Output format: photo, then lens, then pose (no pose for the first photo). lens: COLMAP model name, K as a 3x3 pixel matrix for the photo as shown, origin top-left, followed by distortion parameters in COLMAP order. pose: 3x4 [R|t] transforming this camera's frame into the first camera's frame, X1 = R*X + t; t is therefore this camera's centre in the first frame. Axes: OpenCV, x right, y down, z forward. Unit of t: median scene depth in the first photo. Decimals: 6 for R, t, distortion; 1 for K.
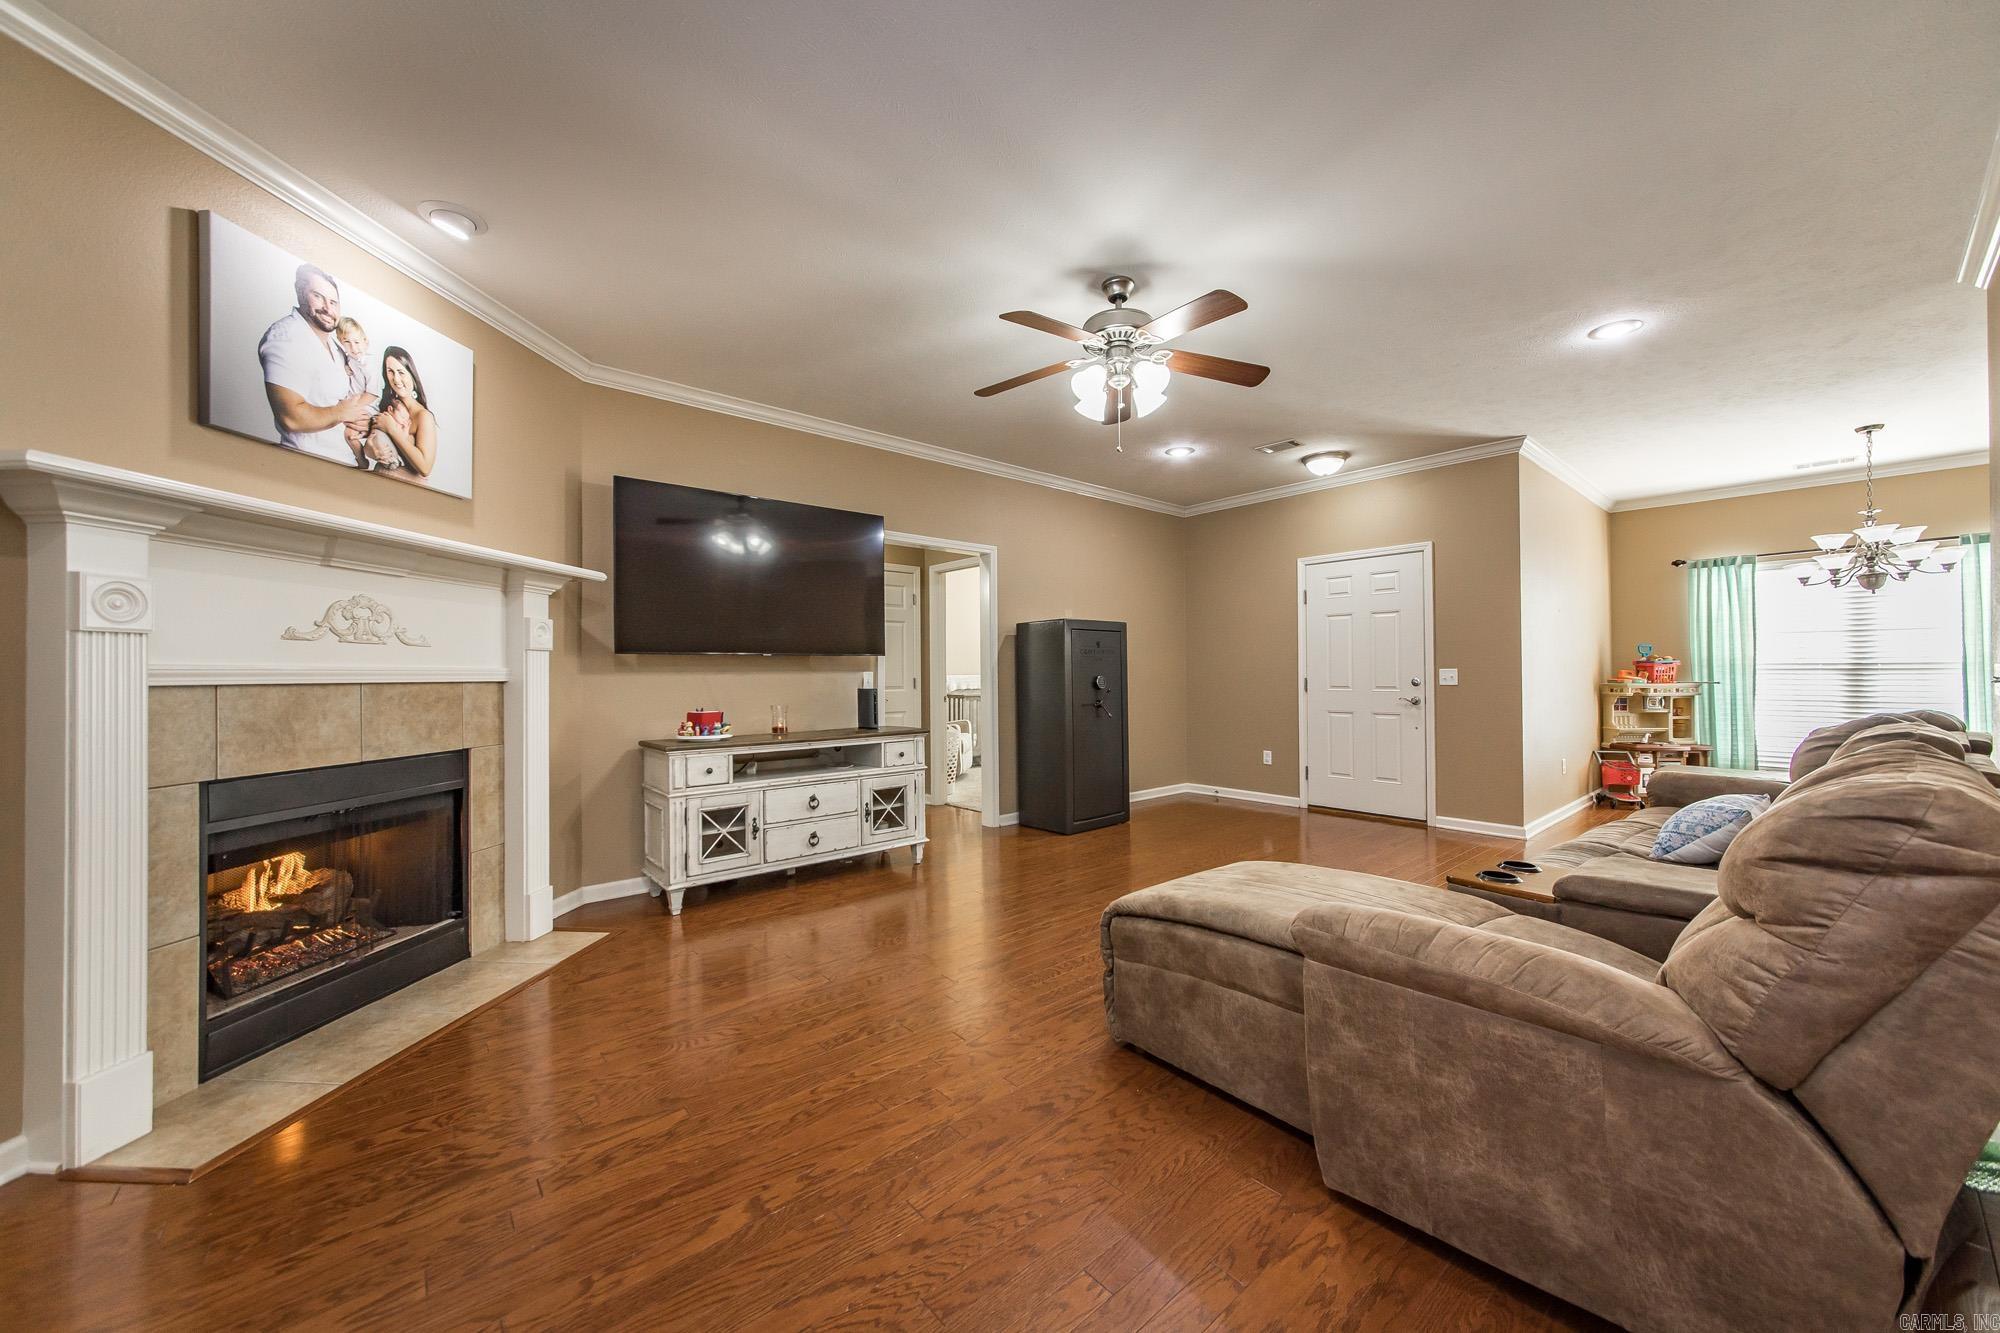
lens RADIAL K [[728.1, 0, 1009.6], [0, 728.1, 660.5], [0, 0, 1]] dist [-0.009604, 0.002658]
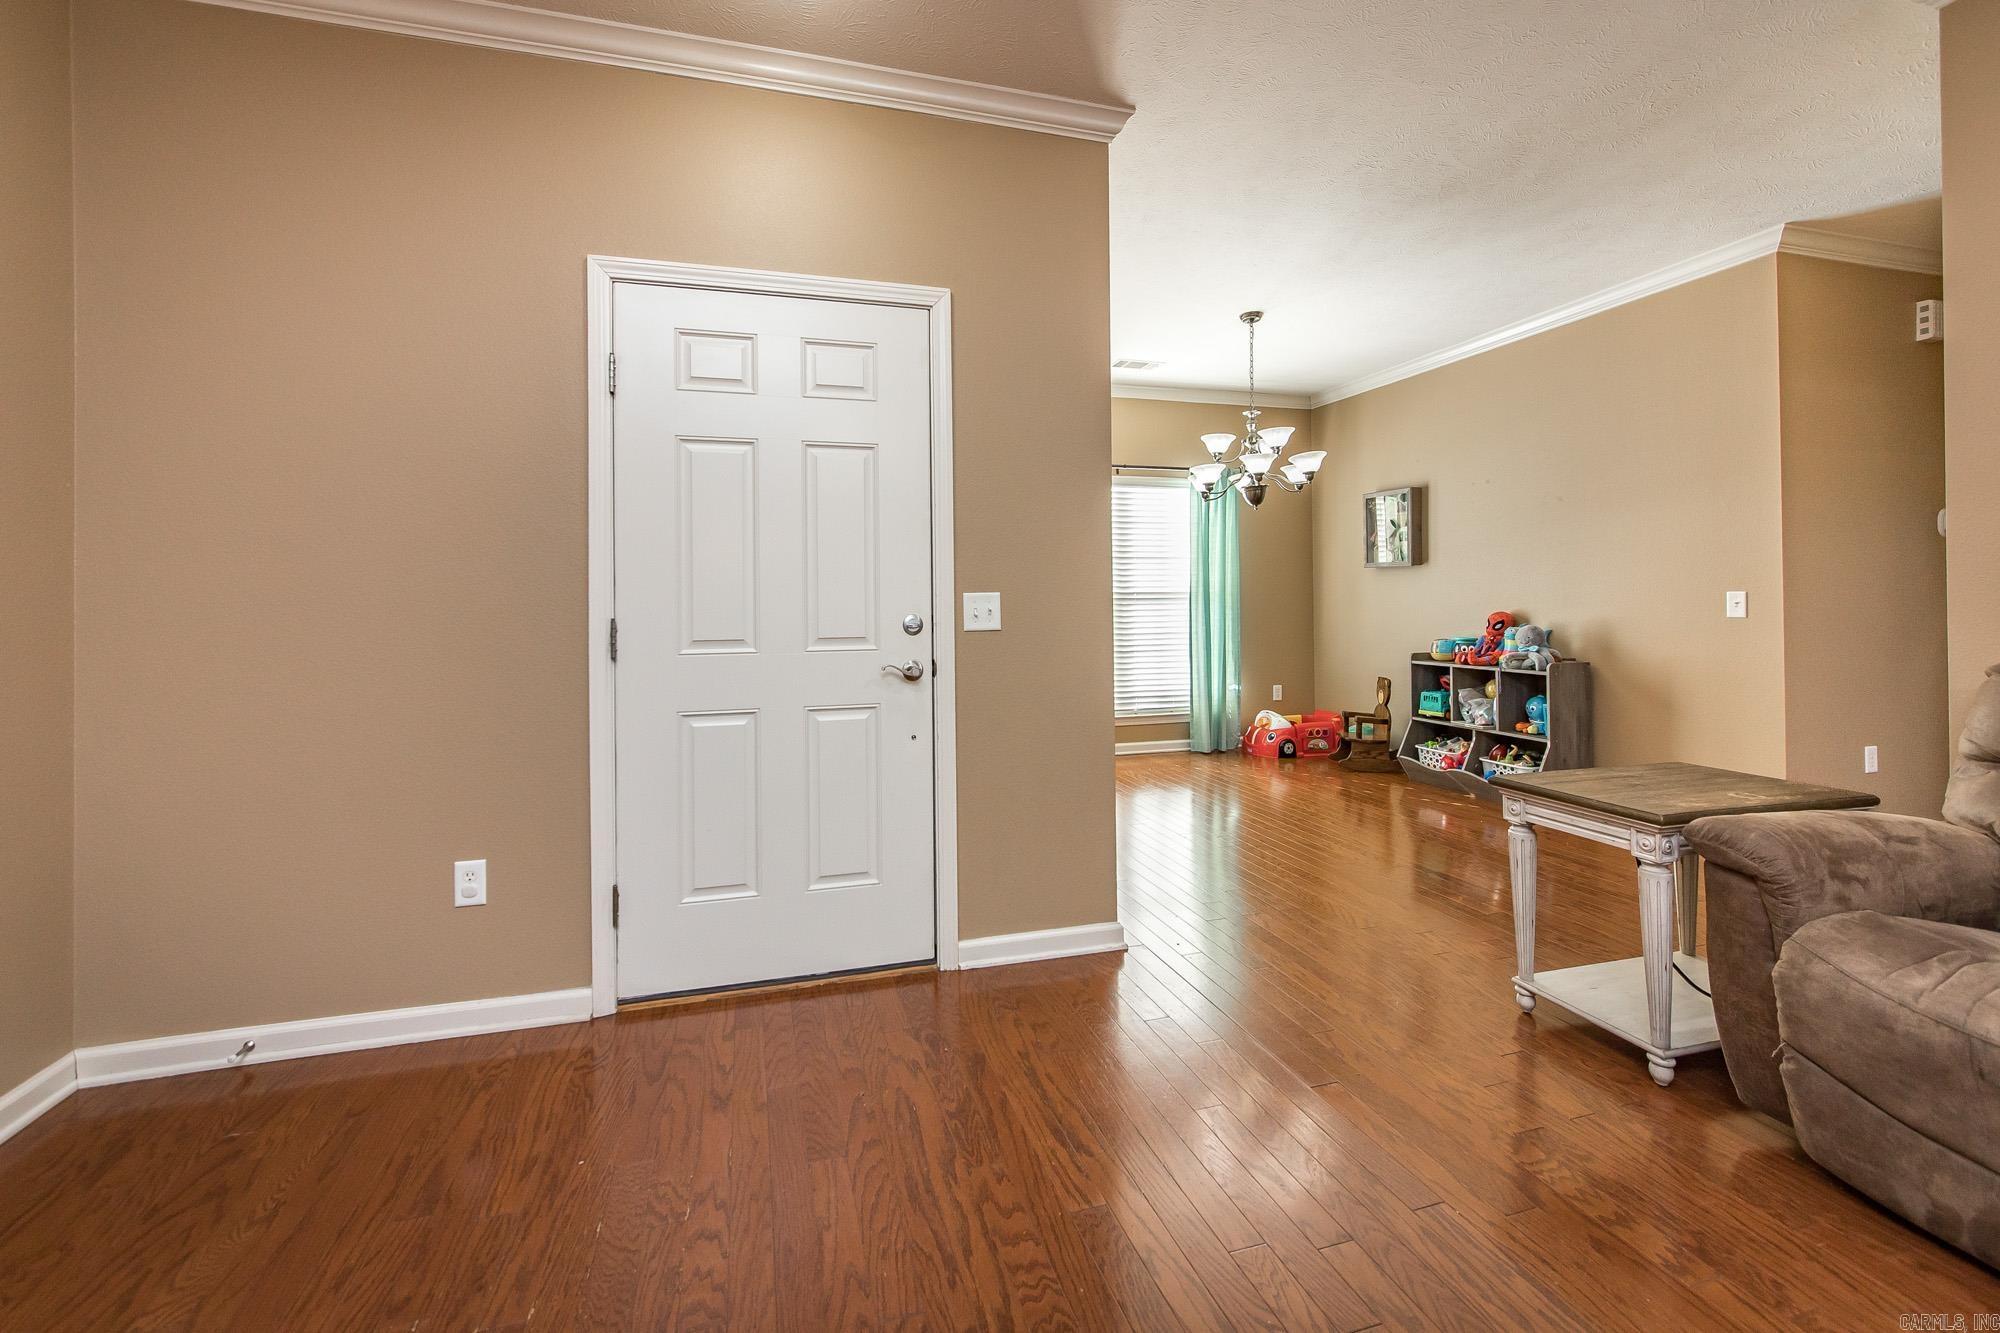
lens RADIAL K [[792.0, 0, 963.2], [0, 792.0, 600.5], [0, 0, 1]] dist [-0.002529, -0.000622]
pose [[0.438561, 0.001087, 0.898701, 0.298673], [-0.008763, 0.999957, 0.003067, 0.024875], [-0.898659, -0.009220, 0.438552, 1.367287]]
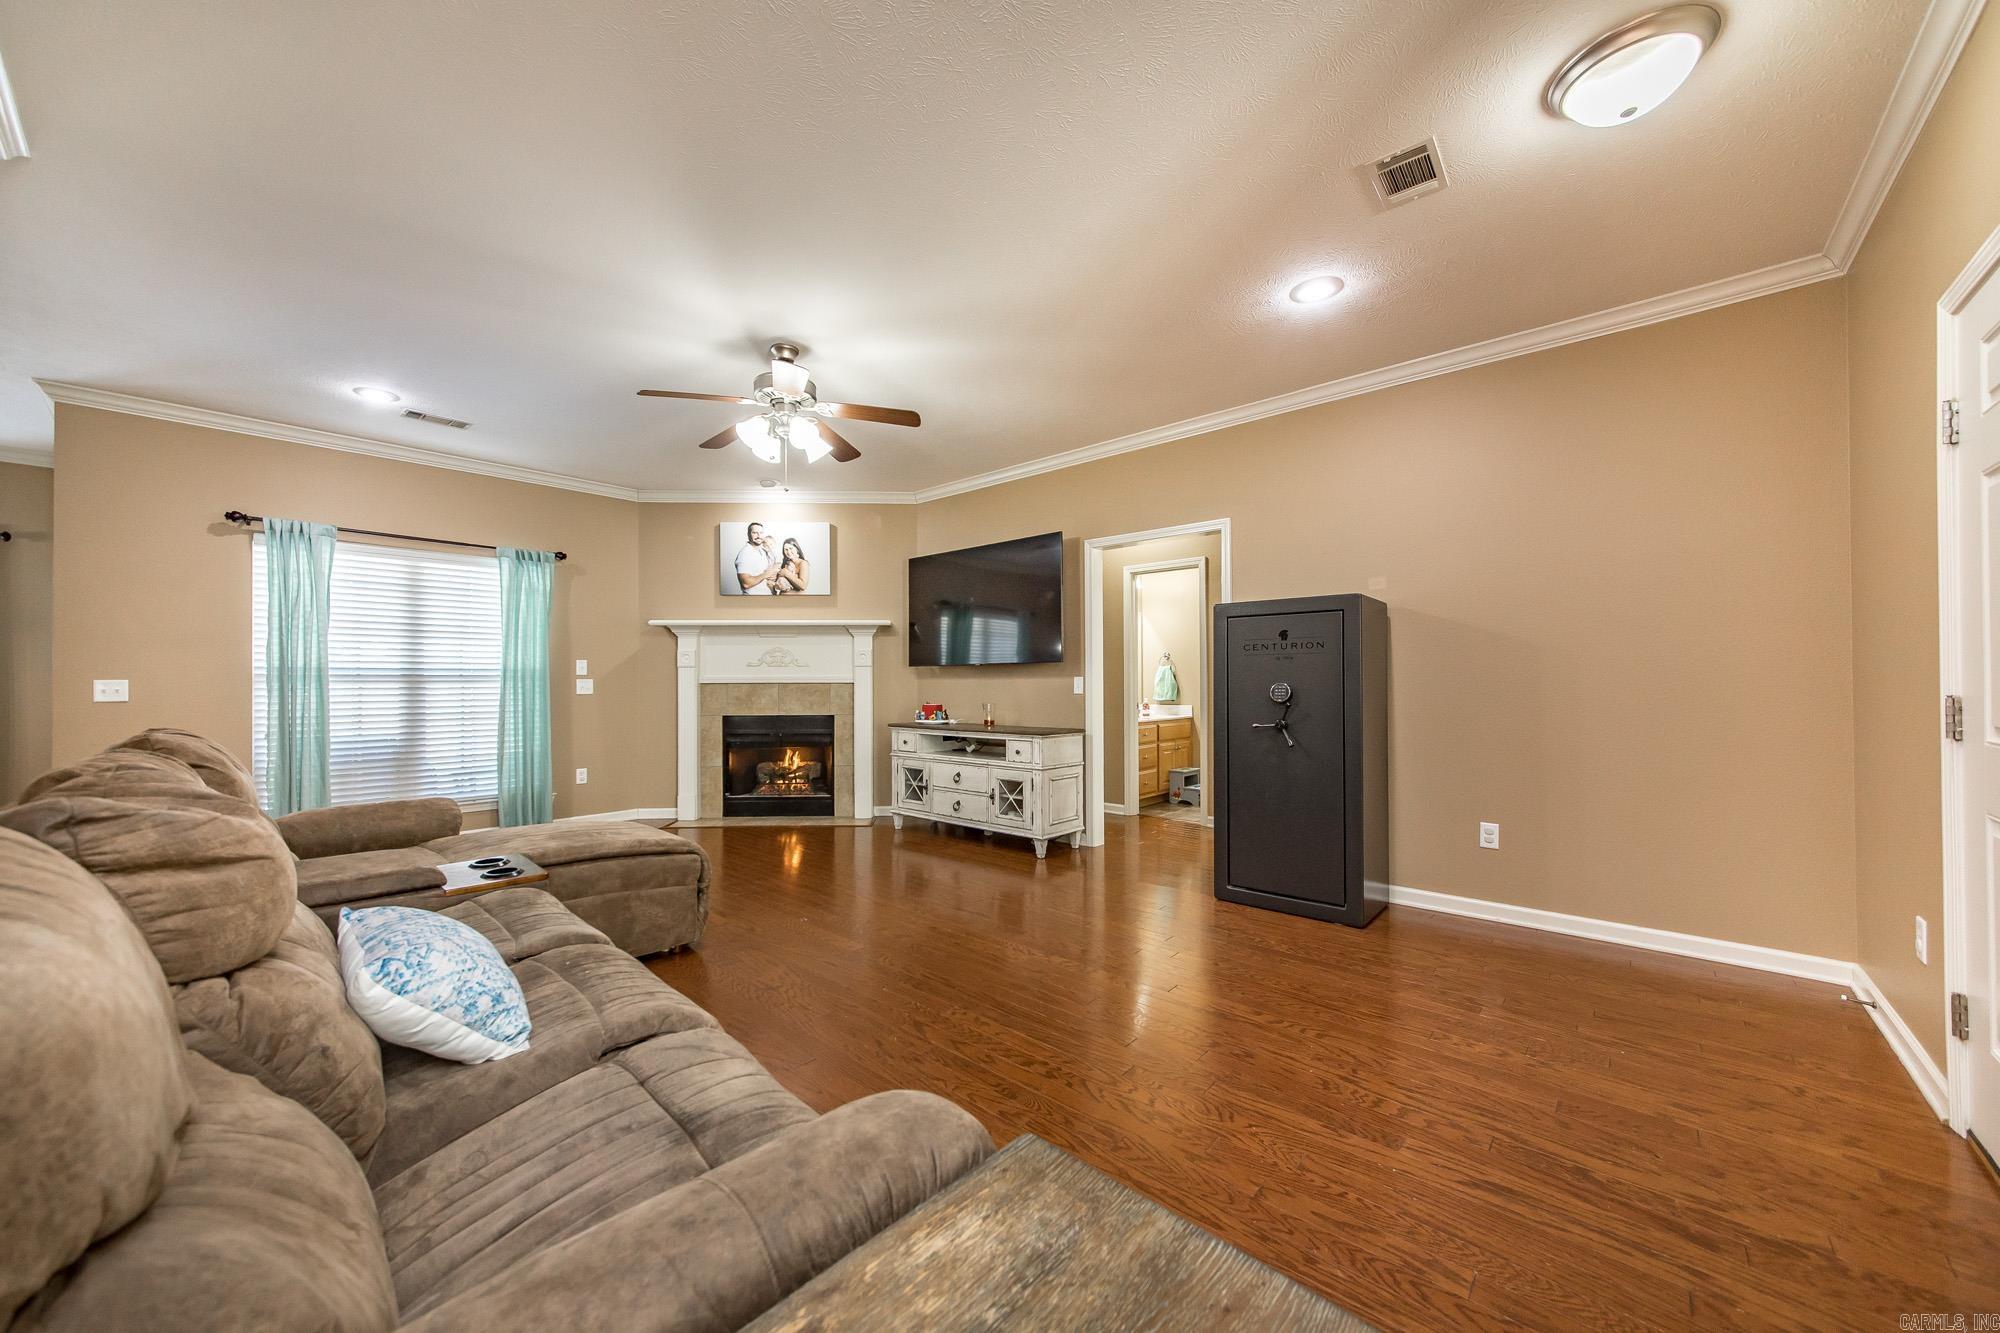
lens RADIAL K [[728.1, 0, 991.6], [0, 728.1, 671.3], [0, 0, 1]] dist [-0.009604, 0.002658]
pose [[0.126806, -0.008027, -0.991895, 1.289920], [0.020274, 0.999779, -0.005499, 0.015729], [0.991720, -0.019412, 0.126941, 1.118776]]
